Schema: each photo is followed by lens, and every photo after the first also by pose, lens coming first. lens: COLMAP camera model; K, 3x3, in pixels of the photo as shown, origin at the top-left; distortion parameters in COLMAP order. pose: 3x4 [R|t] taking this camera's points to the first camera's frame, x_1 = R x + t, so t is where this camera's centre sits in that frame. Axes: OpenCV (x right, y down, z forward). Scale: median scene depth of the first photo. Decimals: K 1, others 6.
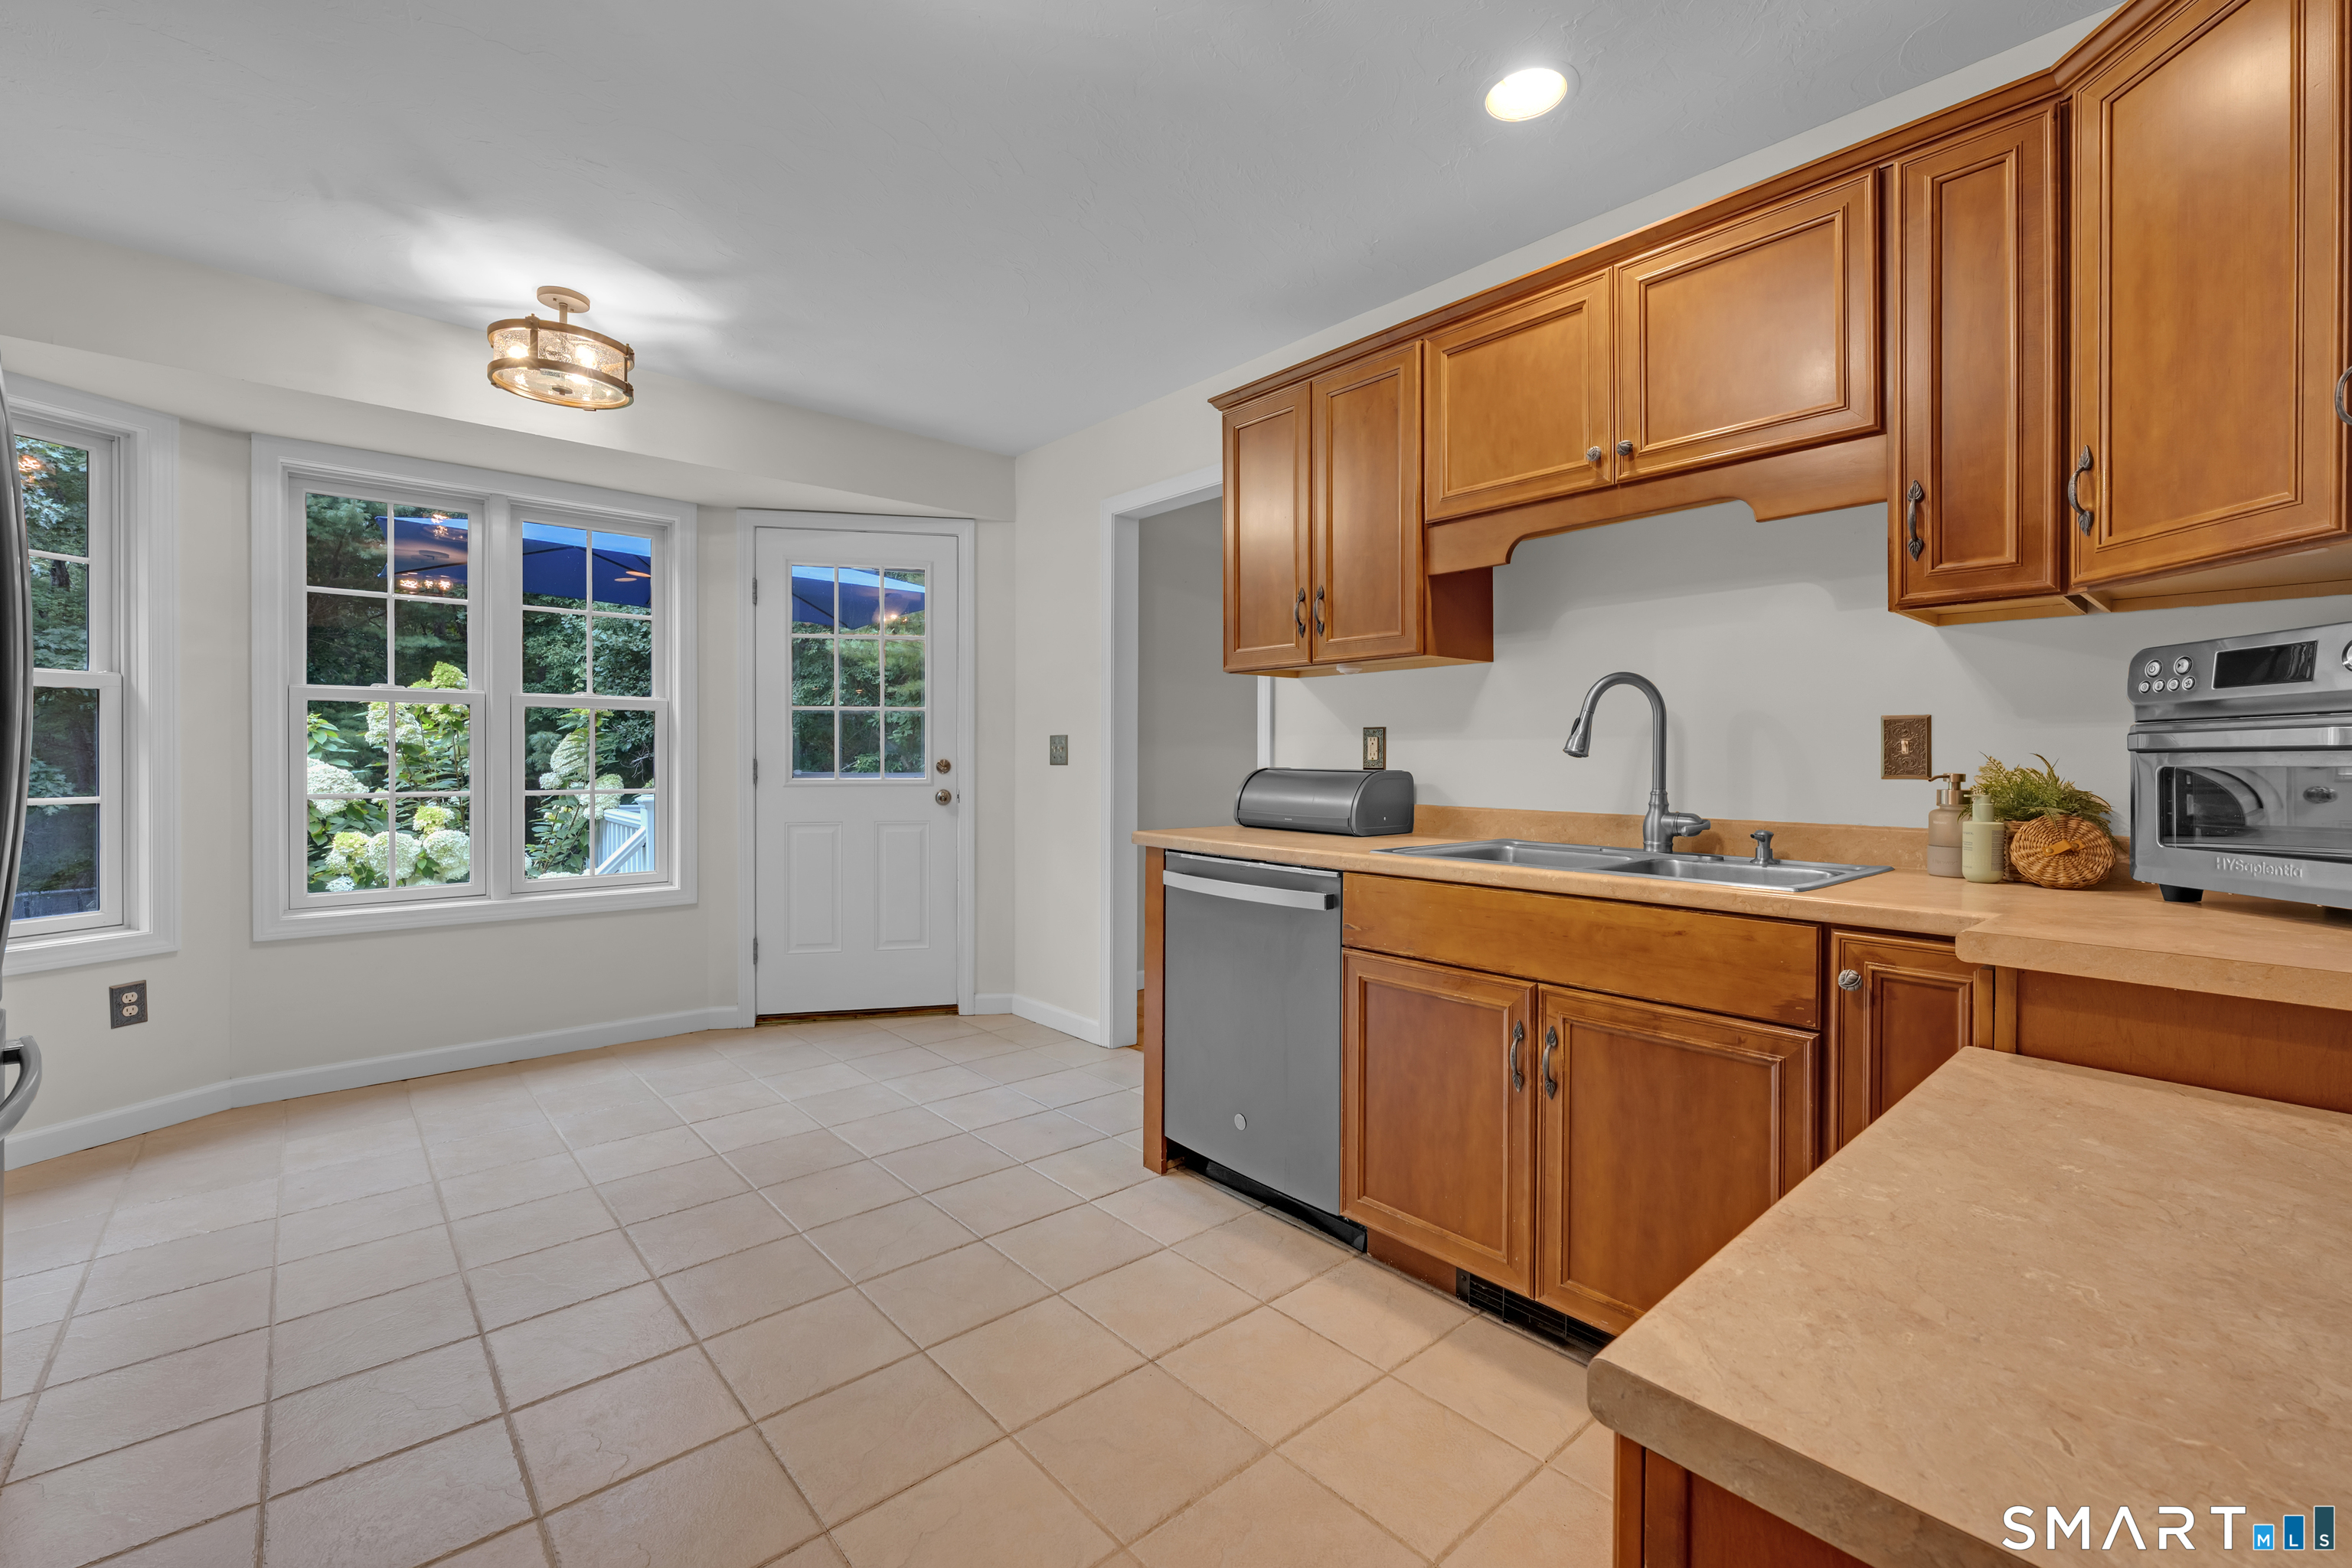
lens RADIAL K [[940.9, 0, 1164.1], [0, 940.9, 765.4], [0, 0, 1]] dist [-0.001291, -0.000481]
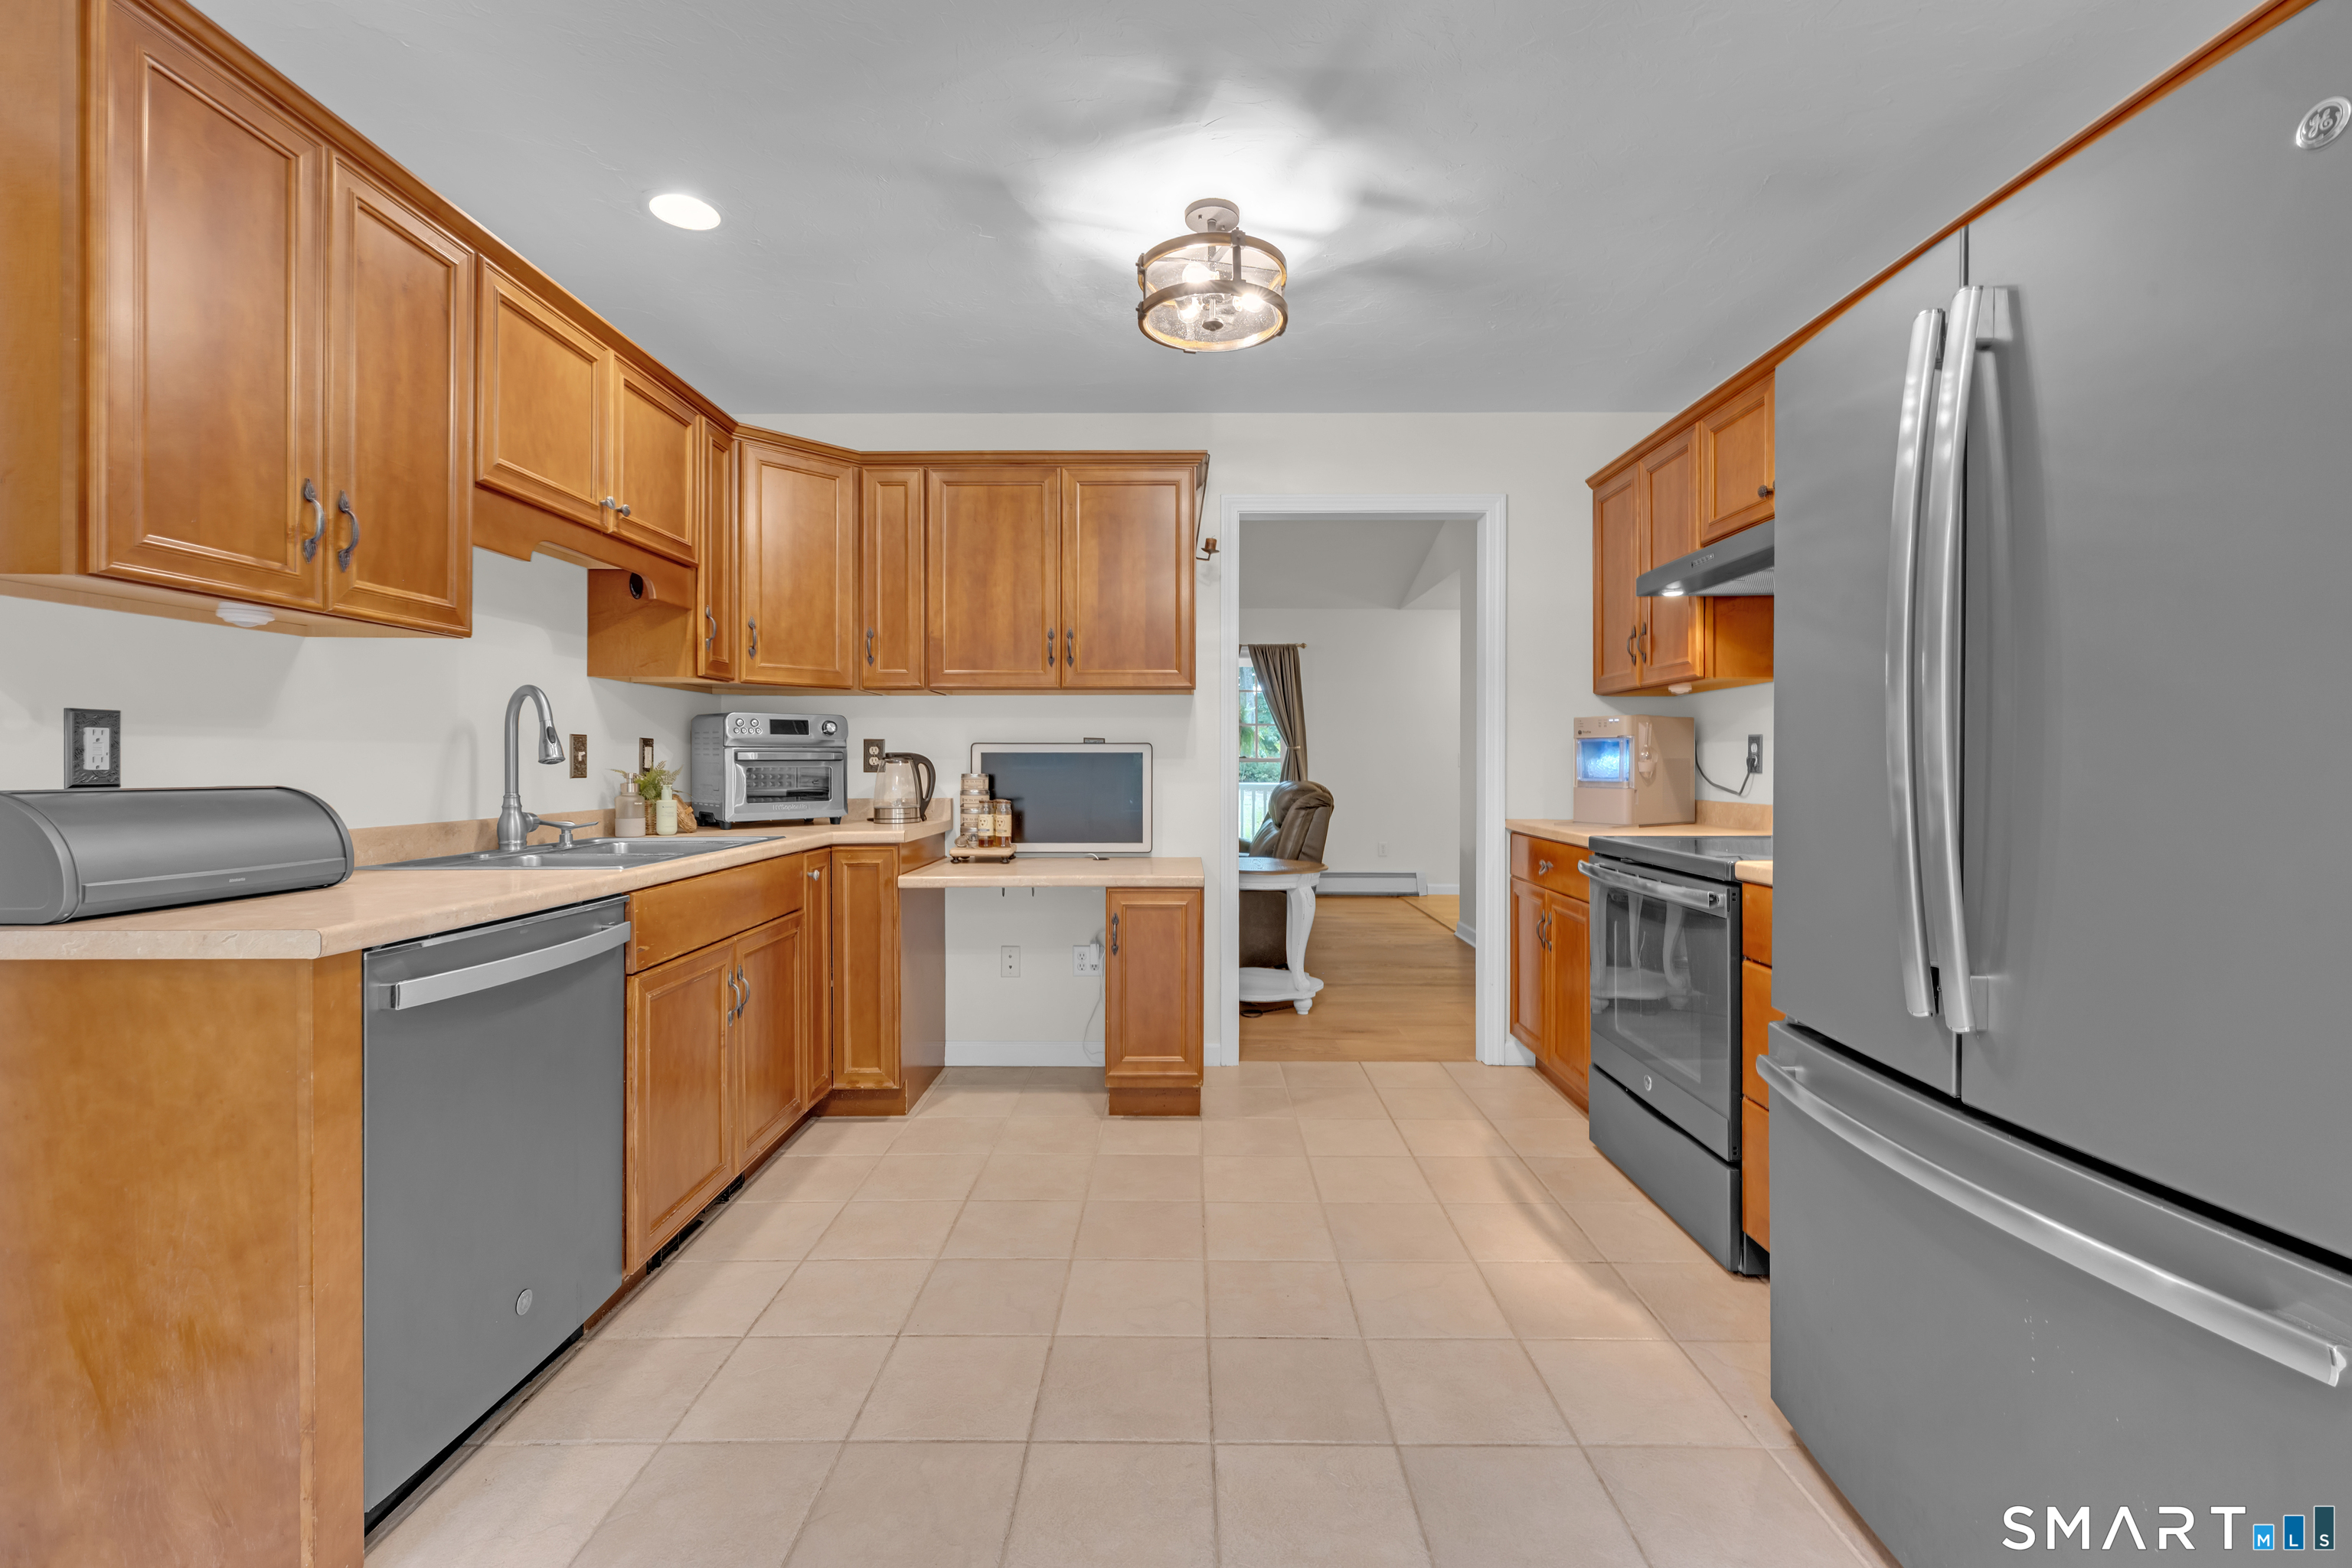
lens RADIAL K [[994.6, 0, 1180.5], [0, 994.6, 762.2], [0, 0, 1]] dist [-0.001036, -0.000117]
pose [[-0.738866, -0.002439, 0.673848, -0.753144], [0.004038, 0.999959, 0.008047, -0.014286], [-0.673841, 0.008666, -0.738826, 1.209899]]
